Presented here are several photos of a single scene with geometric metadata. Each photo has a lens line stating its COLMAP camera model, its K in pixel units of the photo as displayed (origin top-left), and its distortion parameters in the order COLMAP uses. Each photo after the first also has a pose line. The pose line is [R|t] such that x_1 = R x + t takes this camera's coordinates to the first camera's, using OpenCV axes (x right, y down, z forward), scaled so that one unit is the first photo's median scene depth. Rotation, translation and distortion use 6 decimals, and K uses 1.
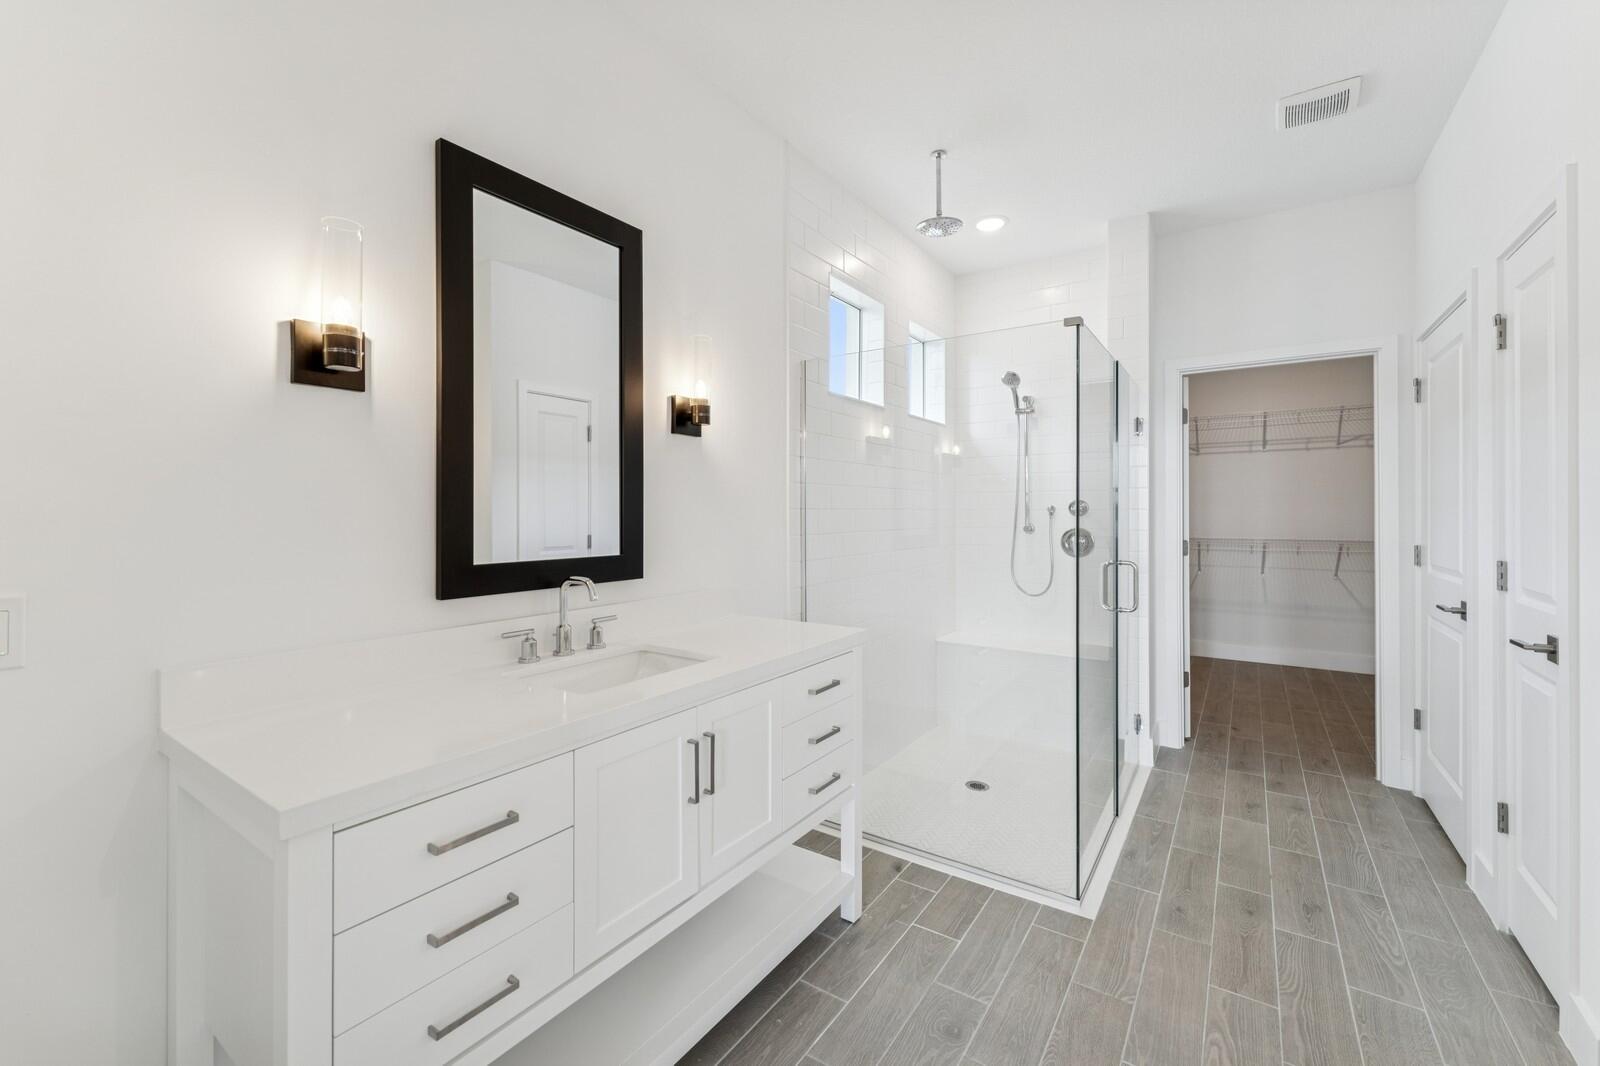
lens RADIAL K [[658.6, 0, 798.1], [0, 658.6, 512.2], [0, 0, 1]] dist [0.000052, 0.000015]
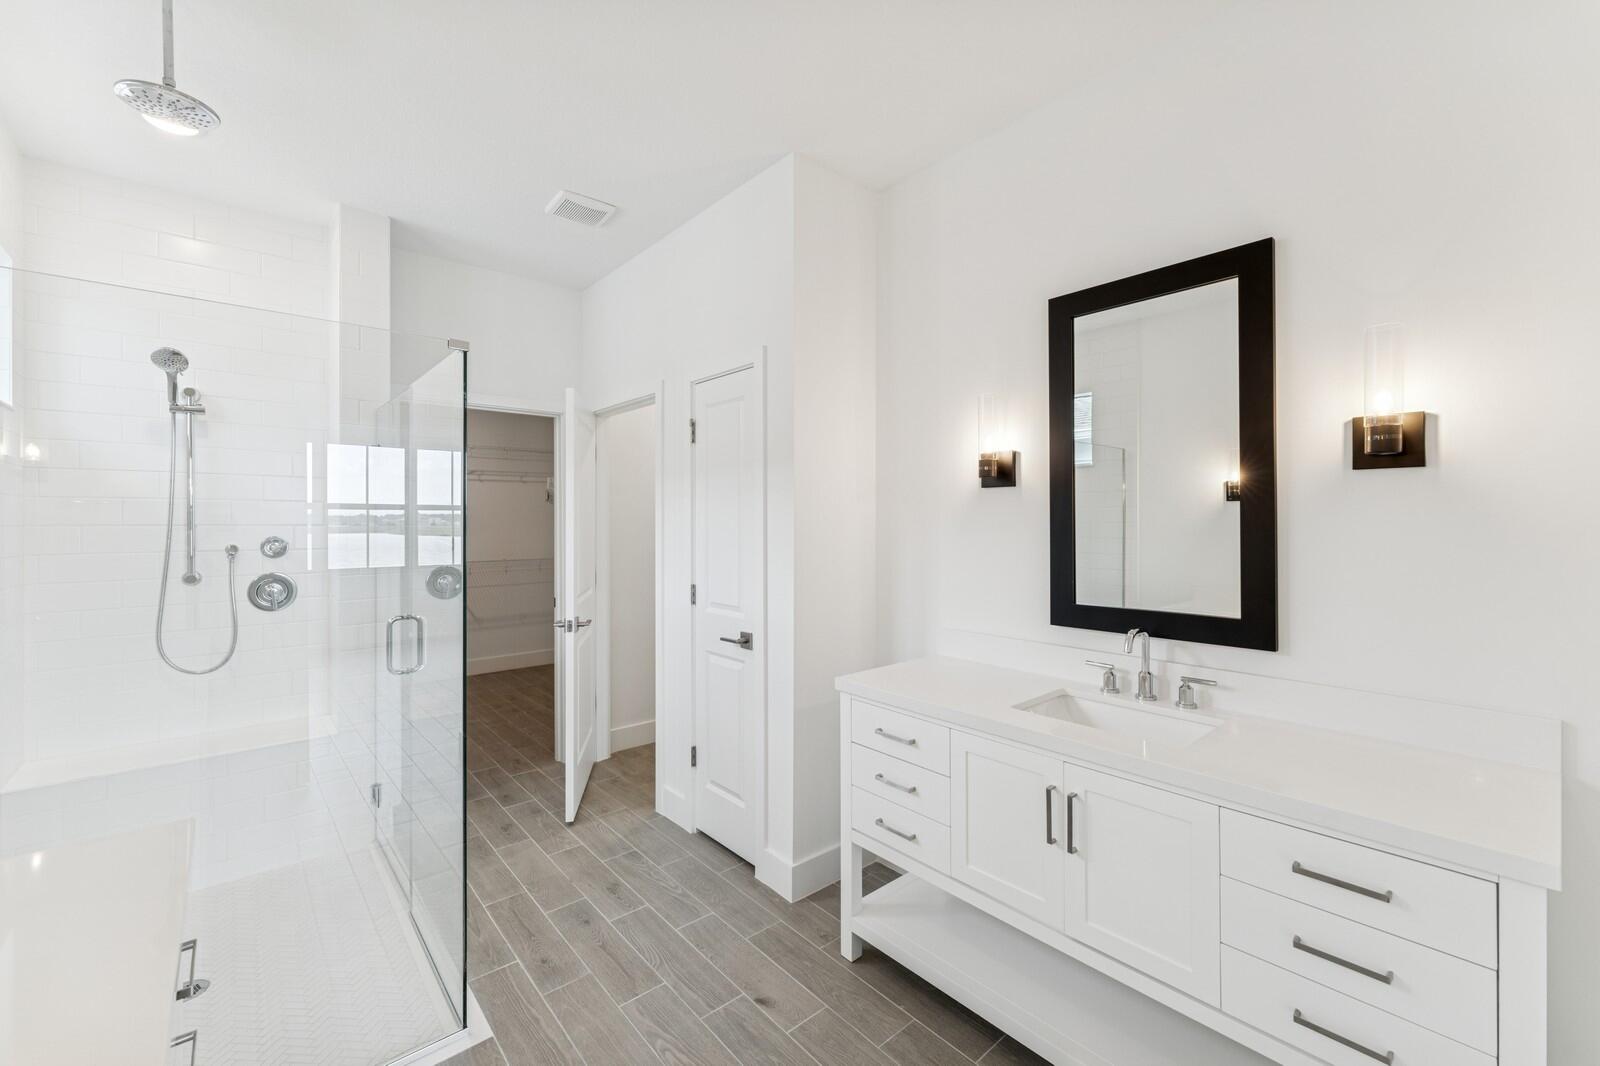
lens RADIAL K [[649.7, 0, 797.3], [0, 649.7, 520.0], [0, 0, 1]] dist [-0.003771, -0.000433]
pose [[0.252721, 0.003097, 0.967534, -0.239855], [0.000207, 0.999995, -0.003255, -0.054587], [-0.967539, 0.001023, 0.252719, 0.326432]]
